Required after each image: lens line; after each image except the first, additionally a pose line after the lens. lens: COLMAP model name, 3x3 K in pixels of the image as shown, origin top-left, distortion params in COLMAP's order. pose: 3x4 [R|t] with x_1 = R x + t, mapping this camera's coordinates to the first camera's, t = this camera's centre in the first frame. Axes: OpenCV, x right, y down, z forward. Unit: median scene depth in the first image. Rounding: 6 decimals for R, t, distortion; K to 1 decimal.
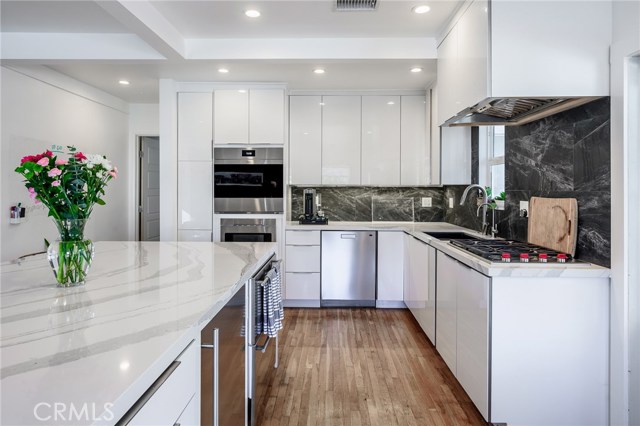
lens RADIAL K [[383.5, 0, 318.6], [0, 383.5, 188.4], [0, 0, 1]] dist [-0.004557, 0.003427]
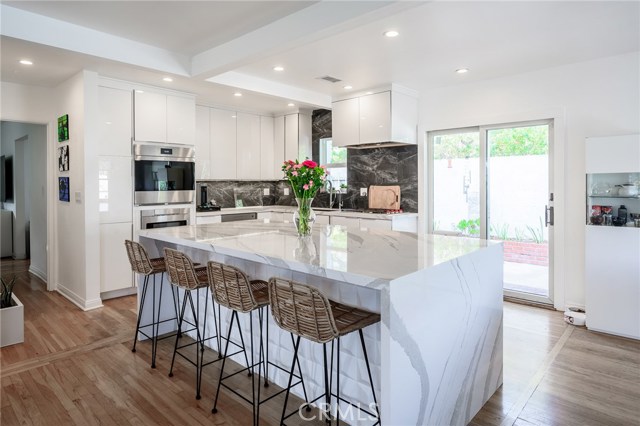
lens RADIAL K [[383.5, 0, 321.0], [0, 383.5, 184.8], [0, 0, 1]] dist [-0.004557, 0.003427]
pose [[0.661064, -0.007917, 0.750287, -0.927502], [0.004580, 0.999968, 0.006517, 0.002404], [-0.750315, -0.000872, 0.661080, -0.115305]]
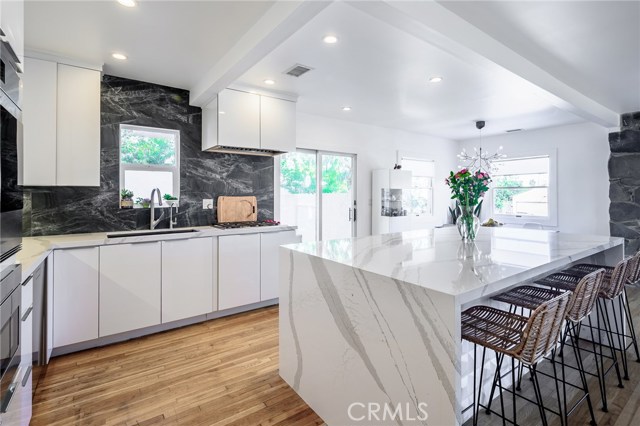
lens RADIAL K [[310.0, 0, 326.8], [0, 310.0, 193.8], [0, 0, 1]] dist [0.004821, -0.001357]
pose [[-0.615843, 0.003897, 0.787859, -0.687745], [0.000008, 0.999988, -0.004939, 0.014337], [-0.787869, -0.003035, -0.615836, 1.209741]]
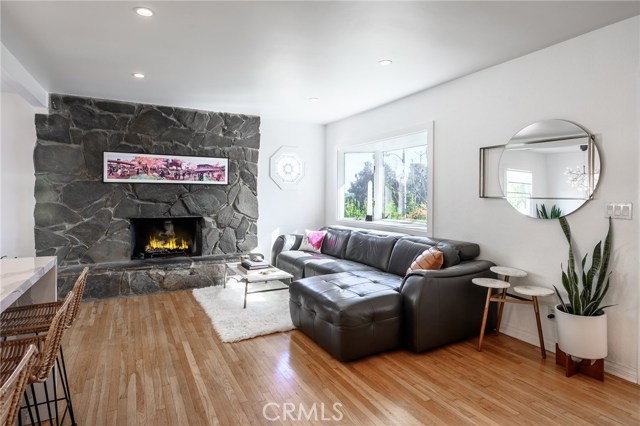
lens RADIAL K [[361.9, 0, 328.8], [0, 361.9, 193.8], [0, 0, 1]] dist [-0.017286, 0.002198]
pose [[-0.866319, -0.009639, -0.499399, -0.632100], [-0.009431, 0.999951, -0.002942, 0.007913], [0.499403, 0.002161, -0.866367, 0.931502]]
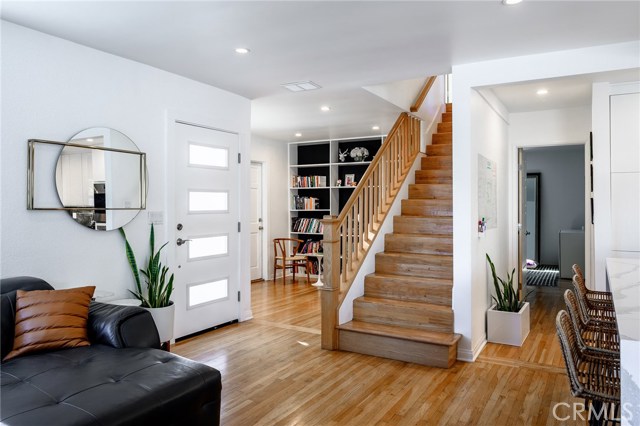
lens RADIAL K [[471.4, 0, 310.5], [0, 471.4, 193.8], [0, 0, 1]] dist [-0.005965, -0.002057]
pose [[0.868828, -0.014677, -0.494897, -0.559538], [0.001530, 0.999635, -0.026959, 0.006287], [0.495112, 0.022665, 0.868533, -0.365403]]
